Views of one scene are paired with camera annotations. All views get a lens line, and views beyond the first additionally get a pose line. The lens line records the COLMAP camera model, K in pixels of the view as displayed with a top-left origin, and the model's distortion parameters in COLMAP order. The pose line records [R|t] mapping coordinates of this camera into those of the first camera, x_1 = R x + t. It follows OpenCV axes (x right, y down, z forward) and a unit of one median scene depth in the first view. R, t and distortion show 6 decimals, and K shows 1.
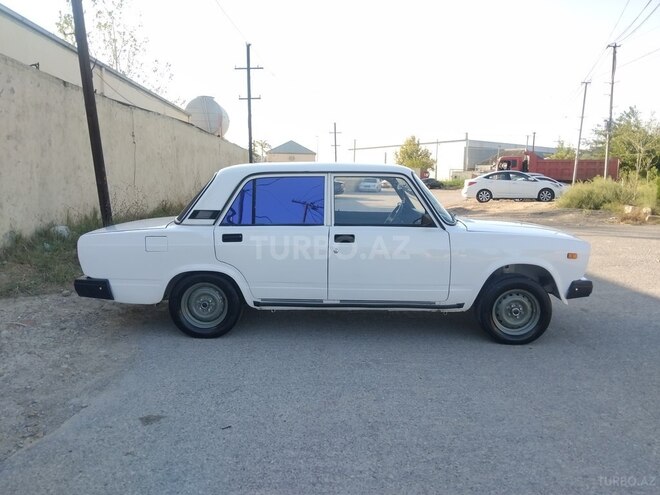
lens RADIAL K [[521.7, 0, 330.0], [0, 521.7, 247.5], [0, 0, 1]] dist [0.029764, -0.075082]
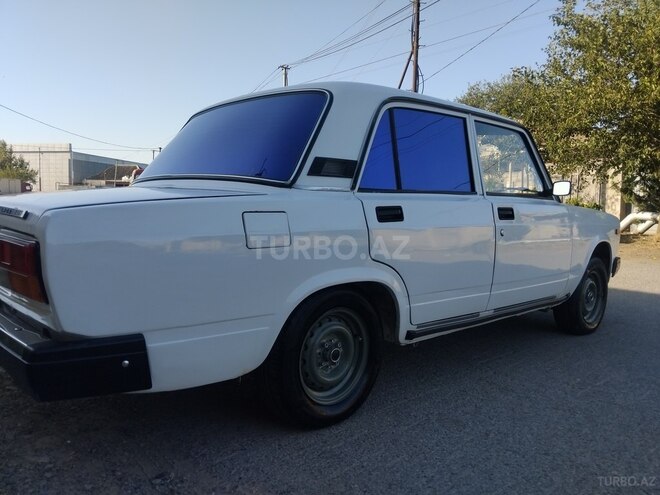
lens RADIAL K [[521.7, 0, 330.0], [0, 521.7, 247.5], [0, 0, 1]] dist [0.029764, -0.075082]
pose [[0.731629, -0.048569, 0.679971, -0.572037], [0.073409, 0.997272, -0.007754, 0.014023], [-0.677739, 0.055589, 0.733198, 0.648178]]
